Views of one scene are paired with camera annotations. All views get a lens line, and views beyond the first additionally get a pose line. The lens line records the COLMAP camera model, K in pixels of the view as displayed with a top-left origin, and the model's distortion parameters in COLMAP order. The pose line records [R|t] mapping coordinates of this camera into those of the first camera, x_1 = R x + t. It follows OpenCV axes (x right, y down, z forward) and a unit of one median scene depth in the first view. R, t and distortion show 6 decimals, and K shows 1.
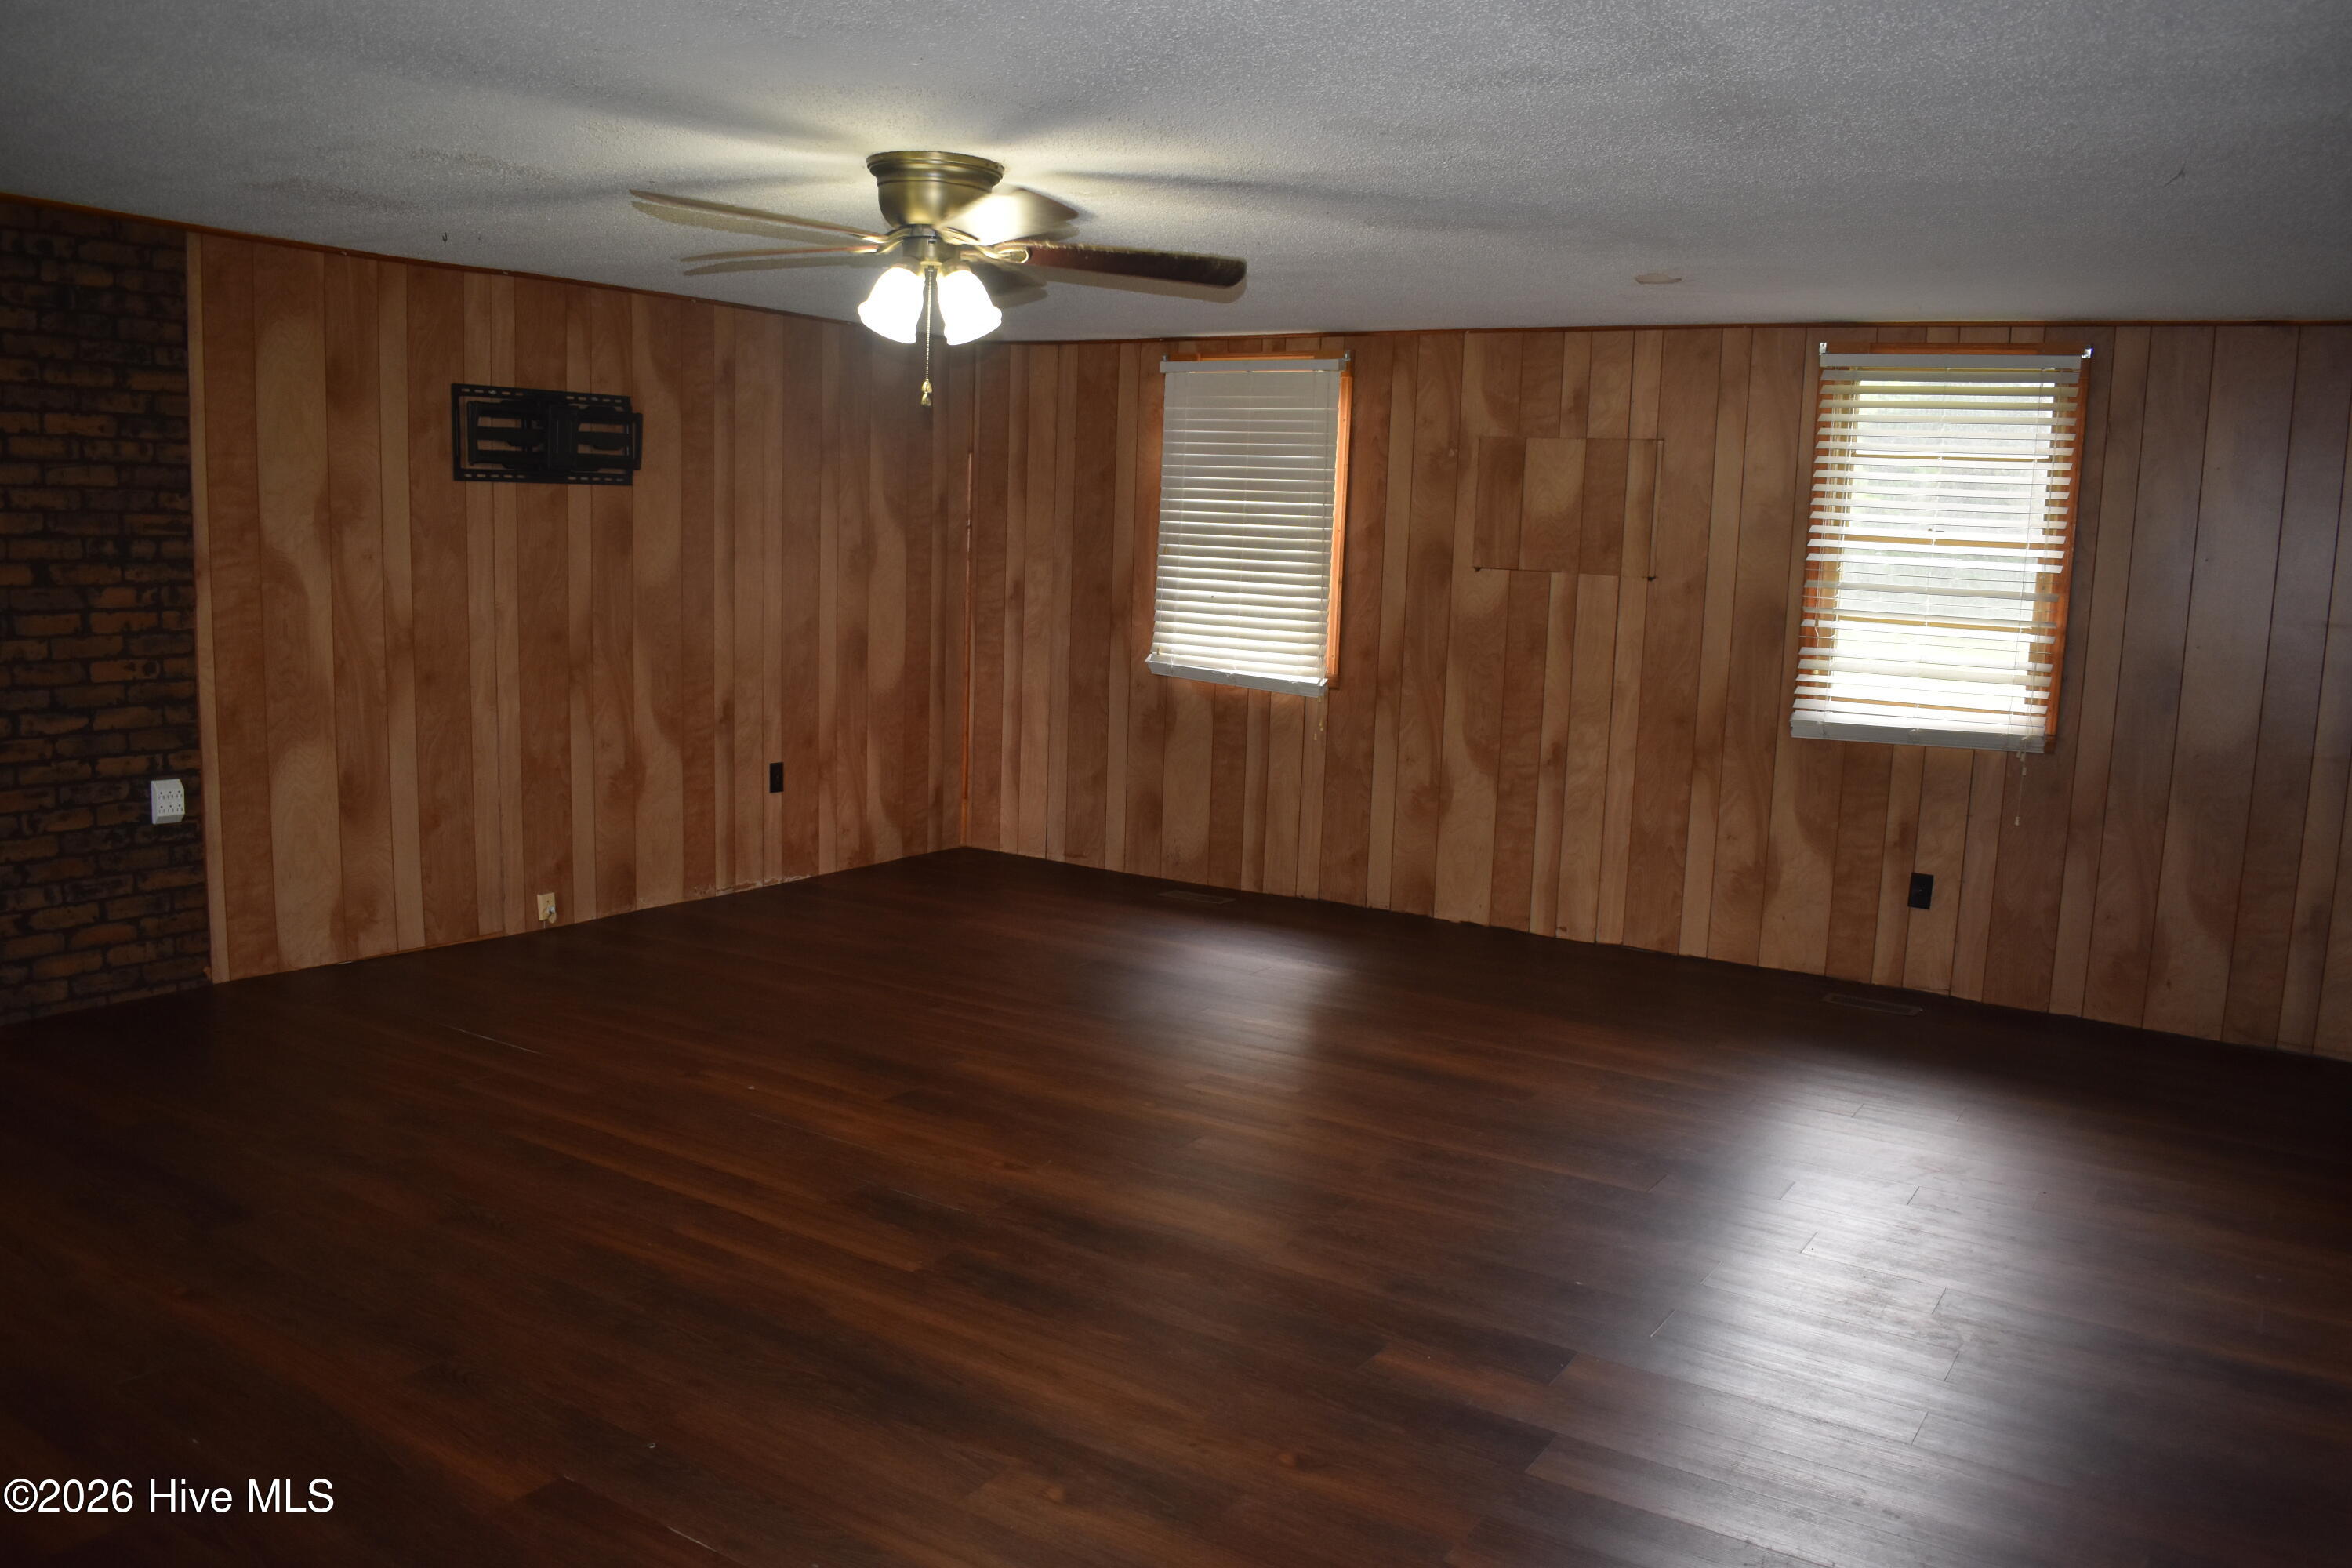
lens RADIAL K [[1851.9, 0, 1176.0], [0, 1851.9, 784.0], [0, 0, 1]] dist [-0.074668, 0.009822]
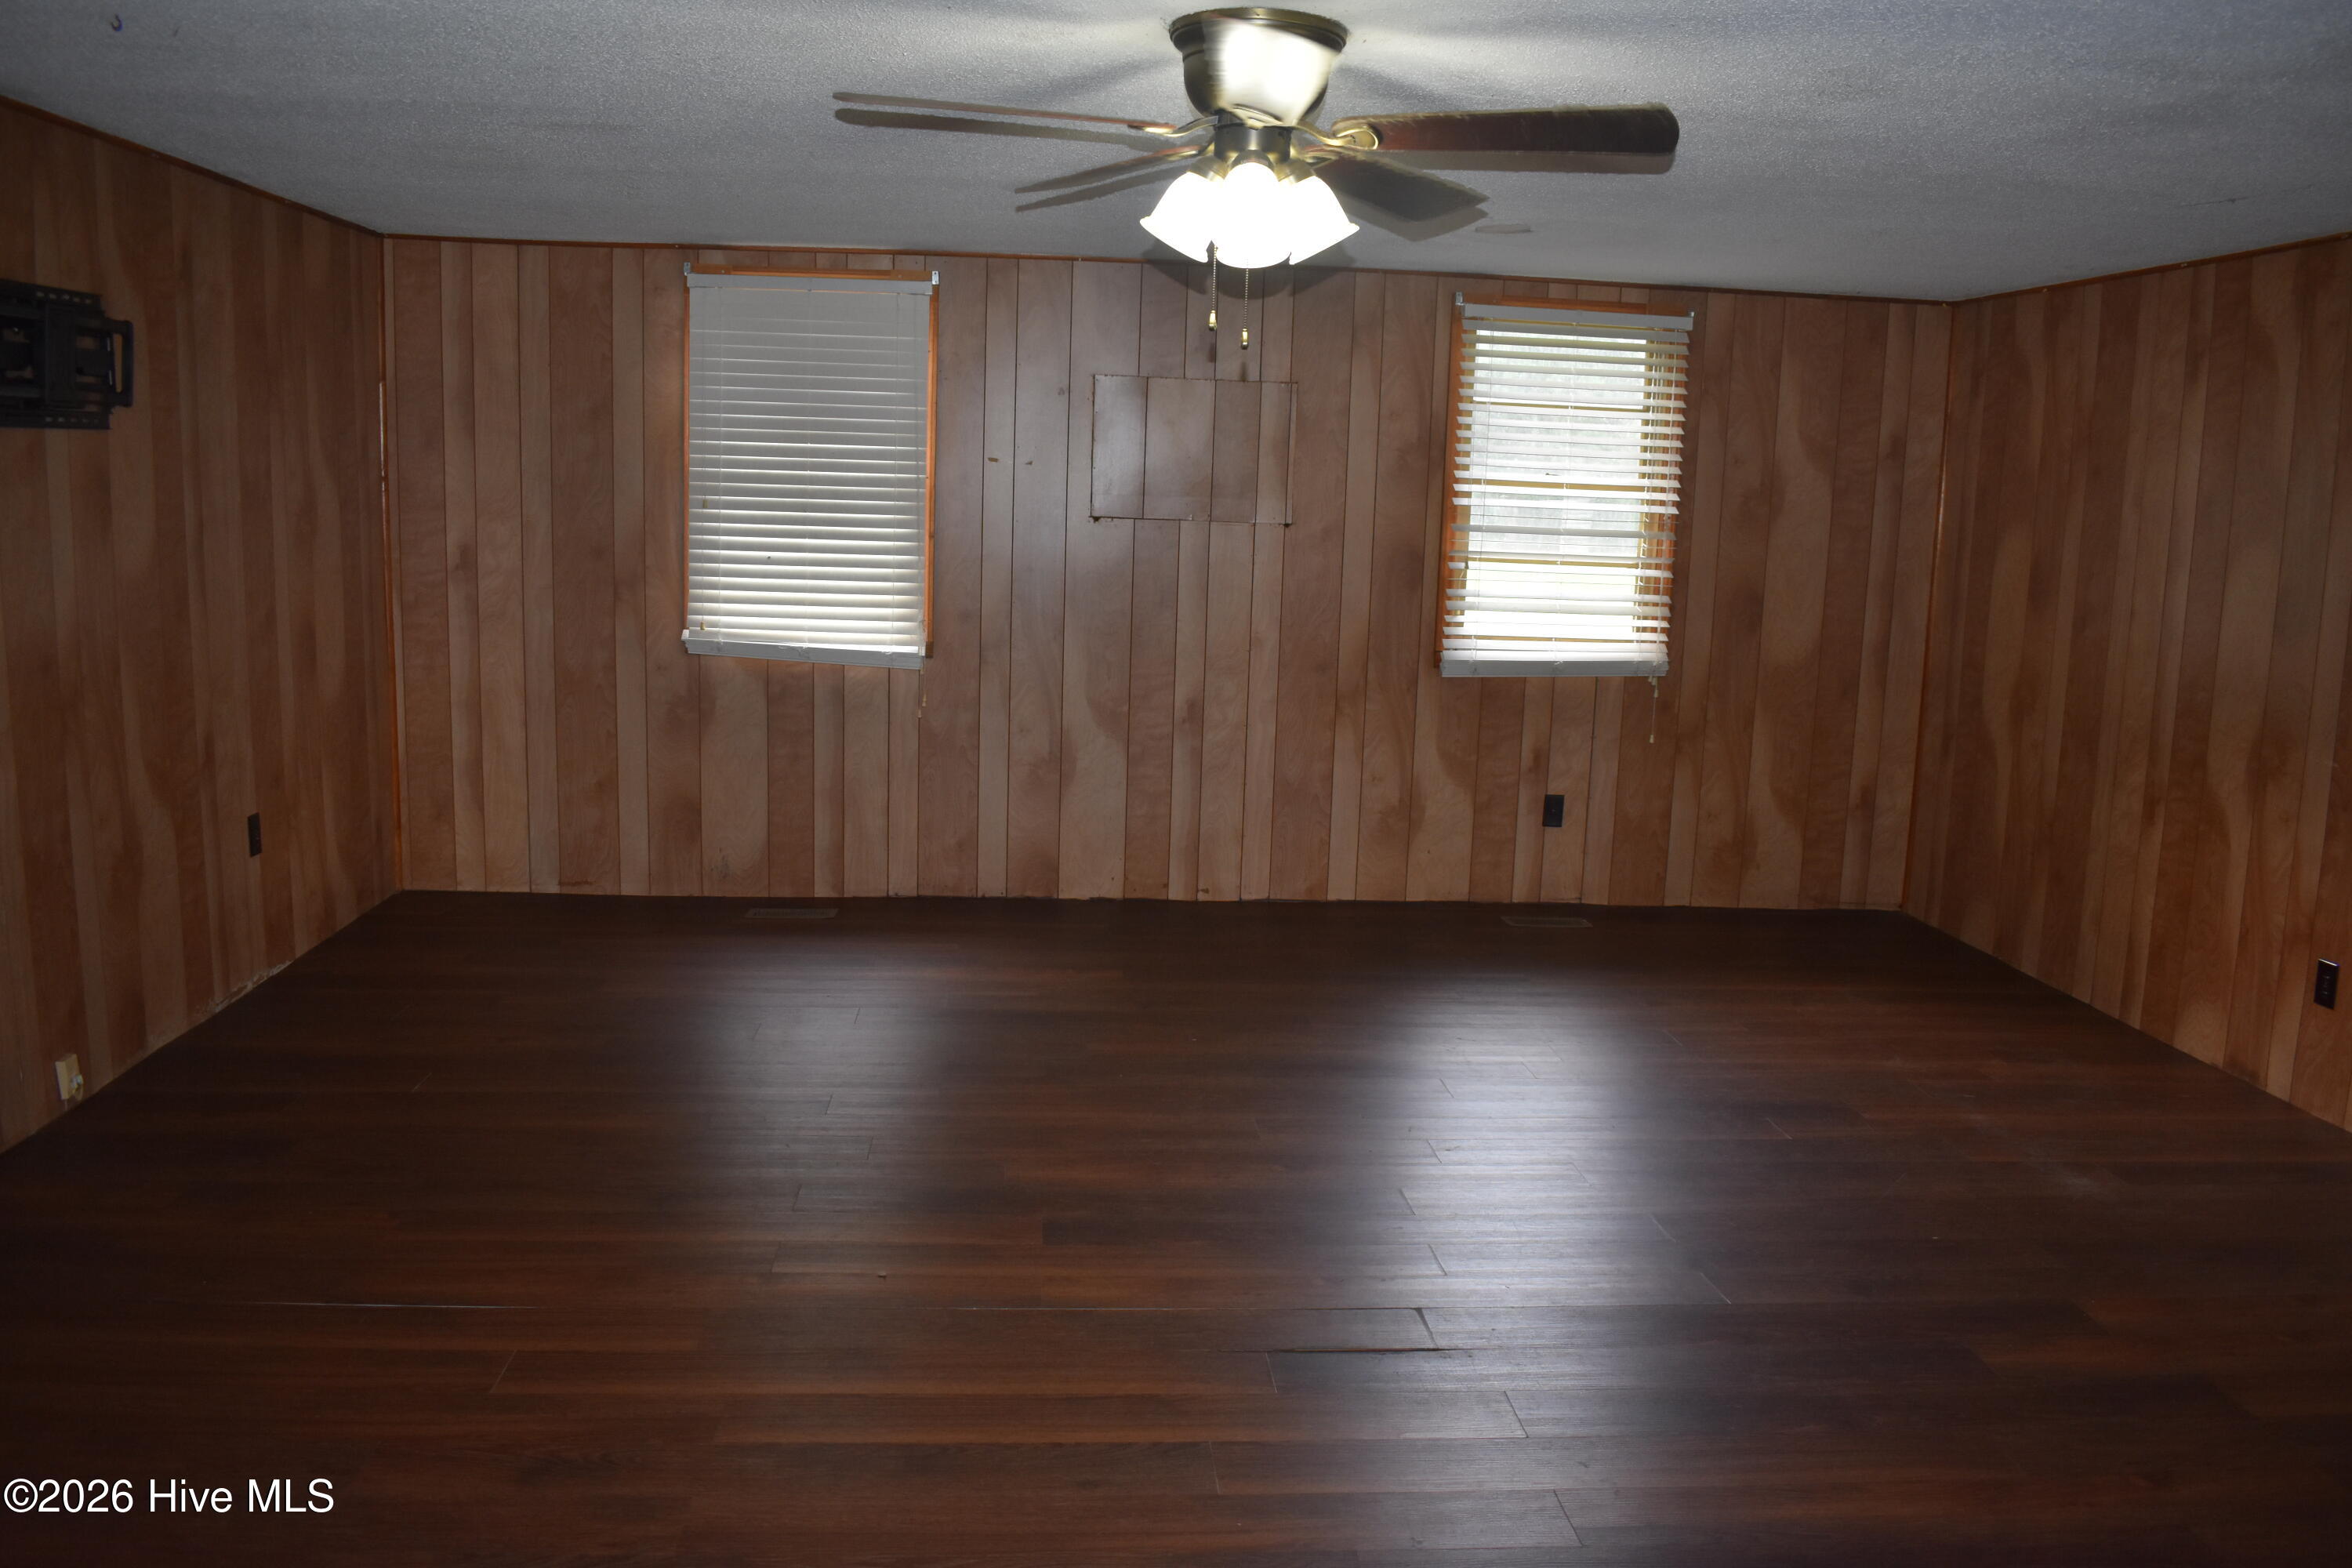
lens RADIAL K [[1851.9, 0, 1176.0], [0, 1851.9, 784.0], [0, 0, 1]] dist [-0.074668, 0.009822]
pose [[0.799217, -0.108019, 0.591256, -0.379807], [0.080984, 0.994101, 0.072147, -0.049547], [-0.595562, -0.009779, 0.803250, 0.239185]]
